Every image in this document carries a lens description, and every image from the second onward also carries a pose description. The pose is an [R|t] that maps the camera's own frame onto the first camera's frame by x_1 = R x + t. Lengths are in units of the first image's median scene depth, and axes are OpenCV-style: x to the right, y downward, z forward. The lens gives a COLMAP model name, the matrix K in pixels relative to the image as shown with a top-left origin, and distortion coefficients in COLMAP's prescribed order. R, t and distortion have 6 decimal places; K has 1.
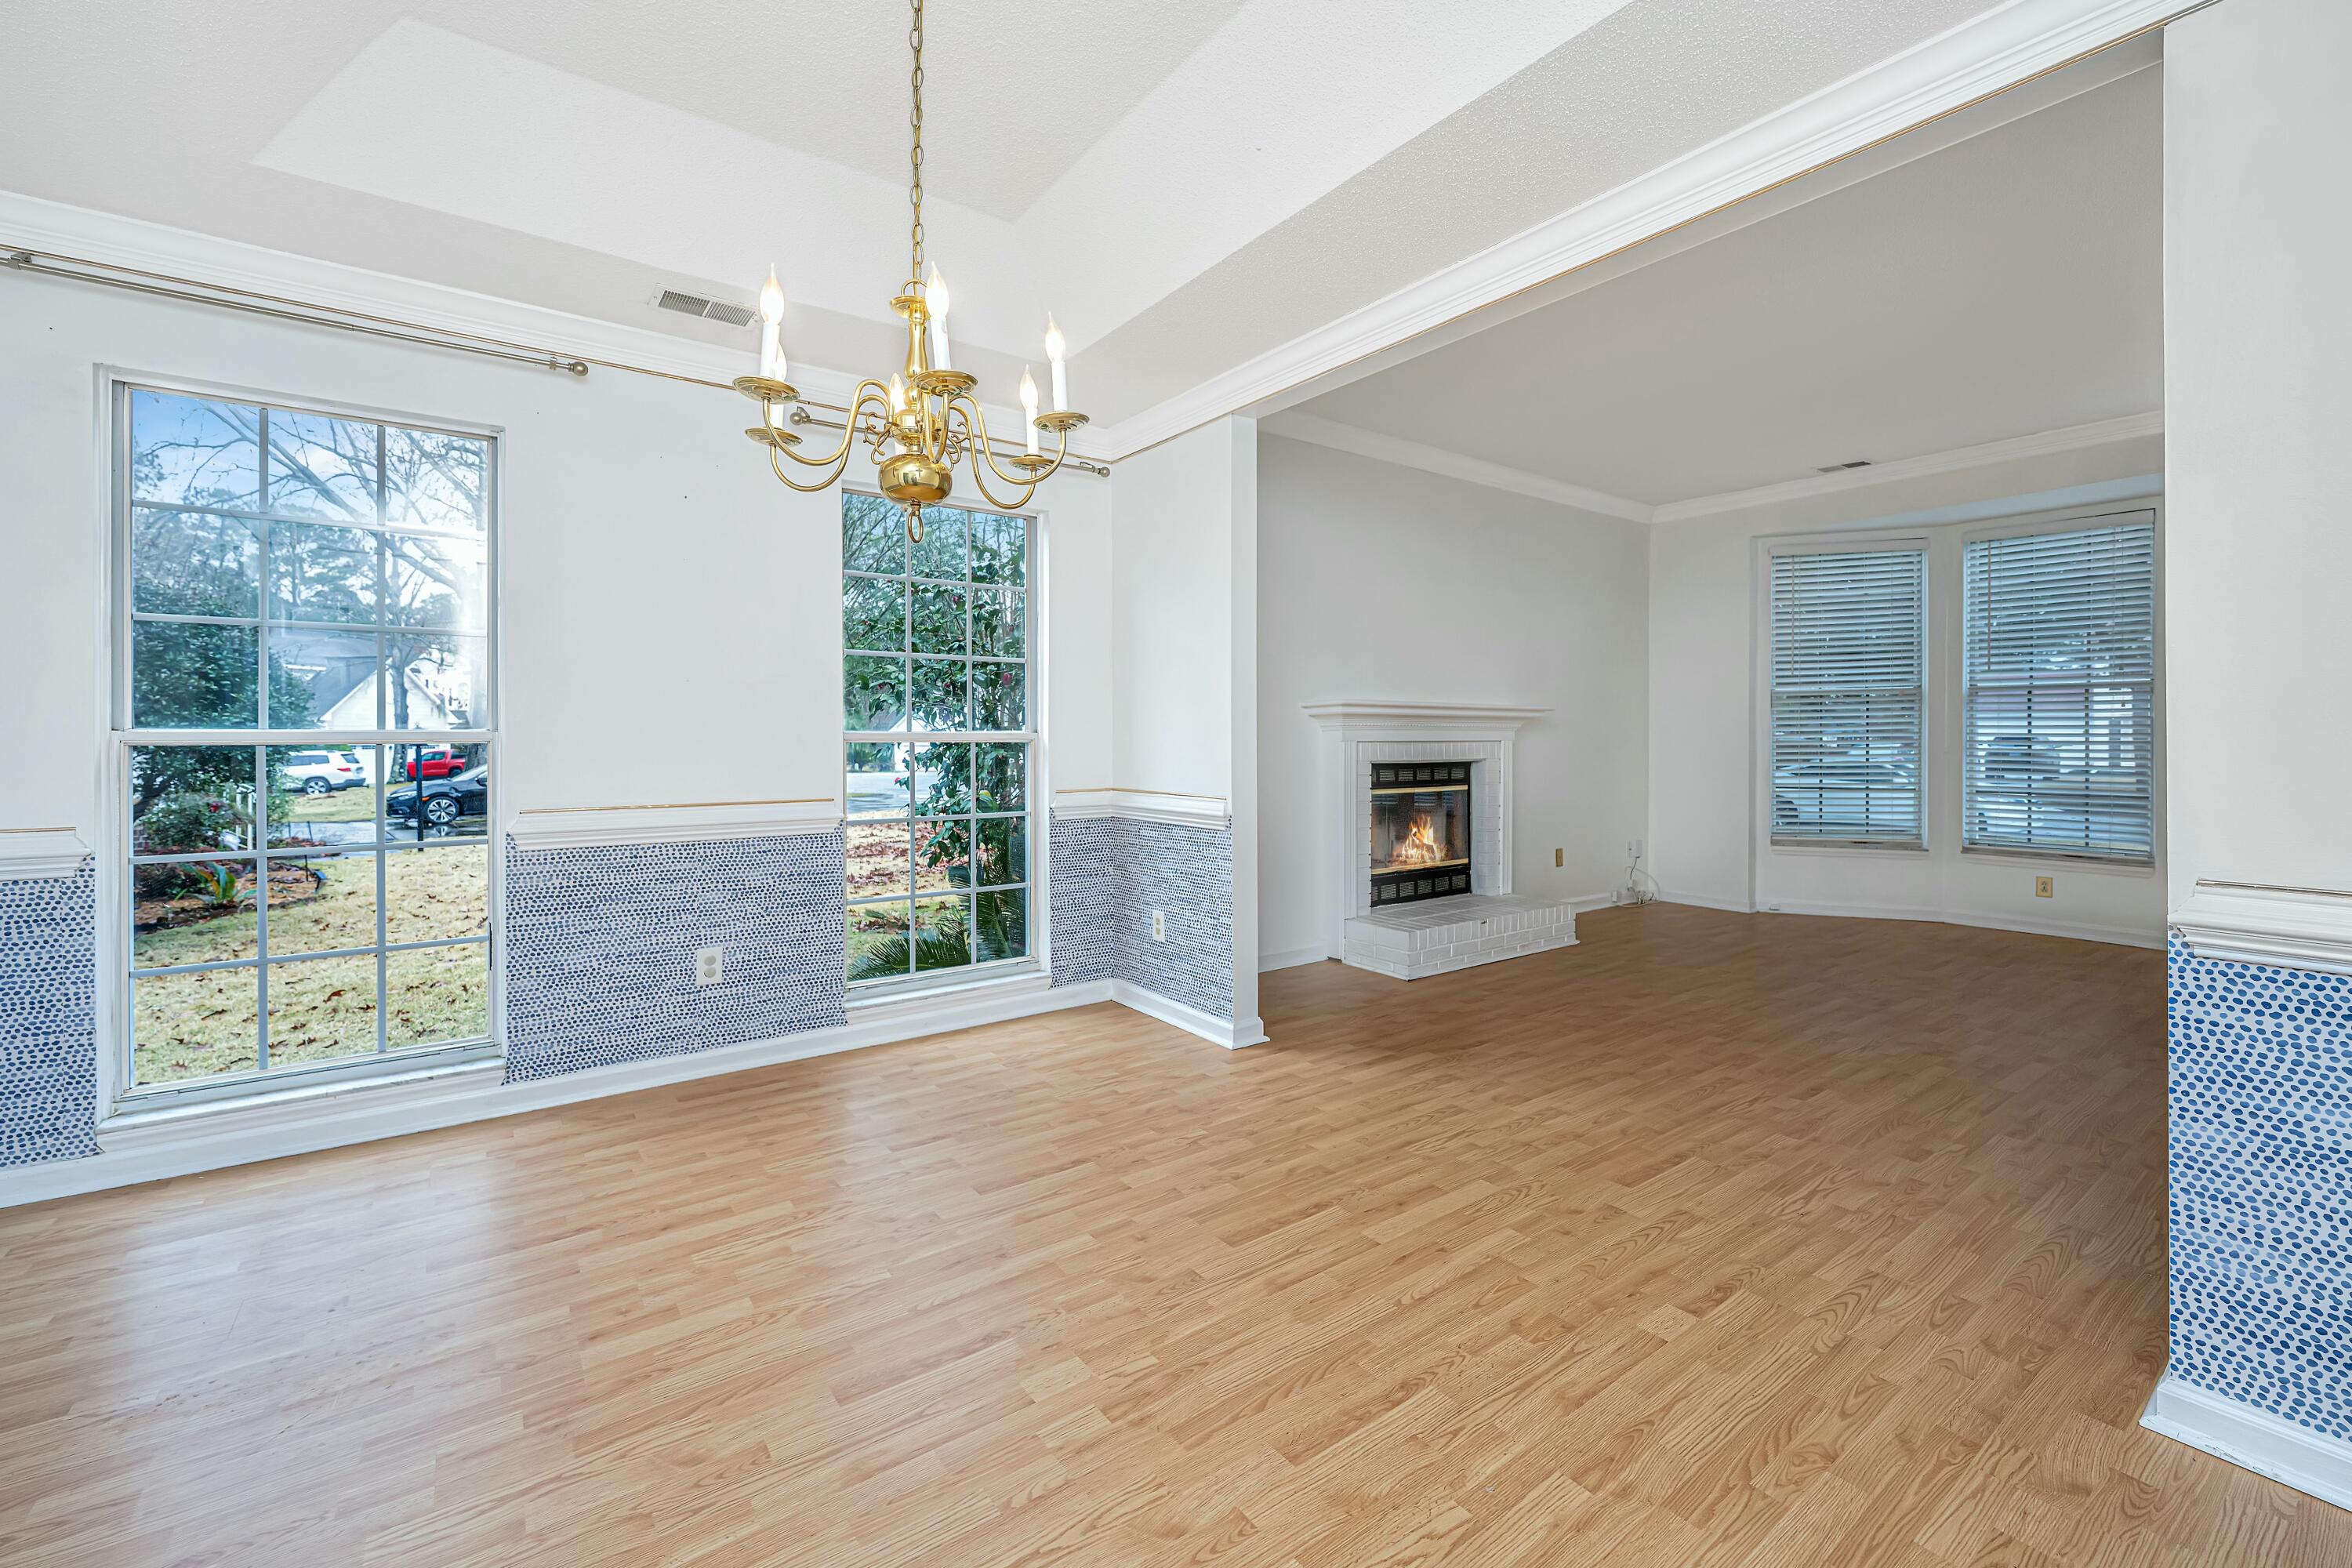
lens RADIAL K [[959.6, 0, 1181.1], [0, 959.6, 739.3], [0, 0, 1]] dist [0.000186, 0.001002]
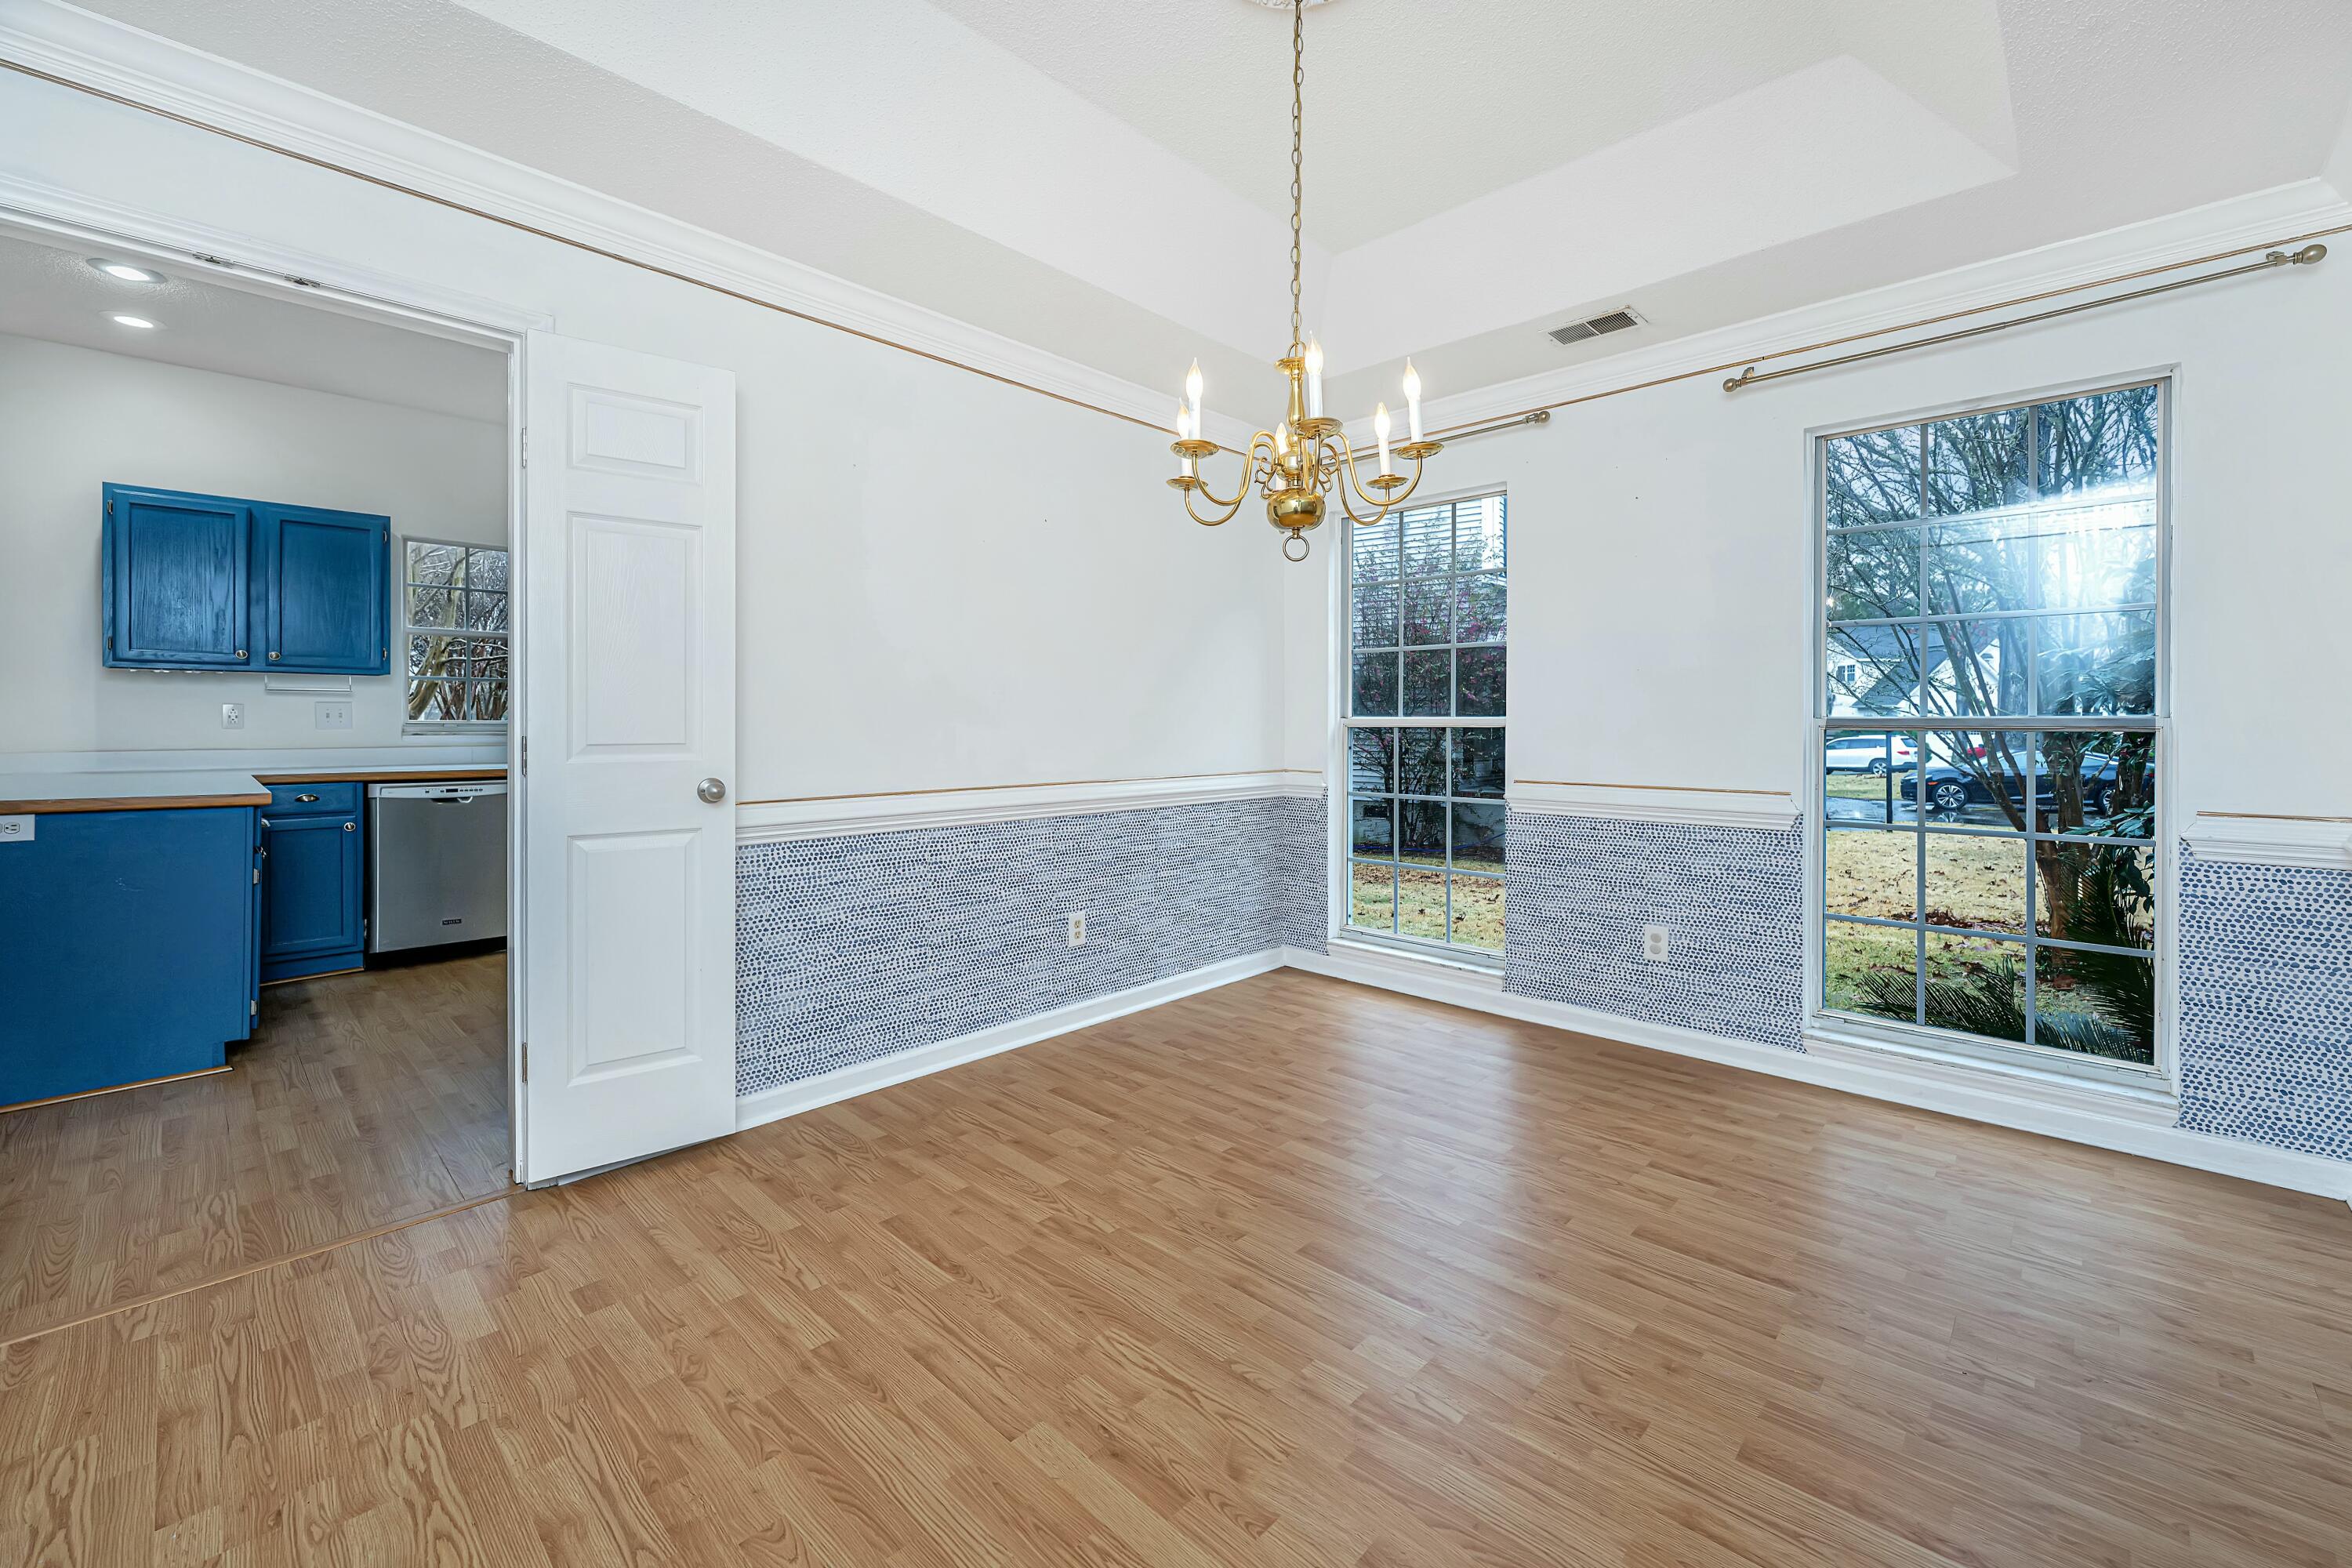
lens RADIAL K [[959.6, 0, 1207.0], [0, 959.6, 718.4], [0, 0, 1]] dist [0.000186, 0.001002]
pose [[0.200970, -0.001332, -0.979596, 0.460560], [-0.005033, 0.999984, -0.002393, -0.002107], [0.979584, 0.005412, 0.200961, 0.336851]]
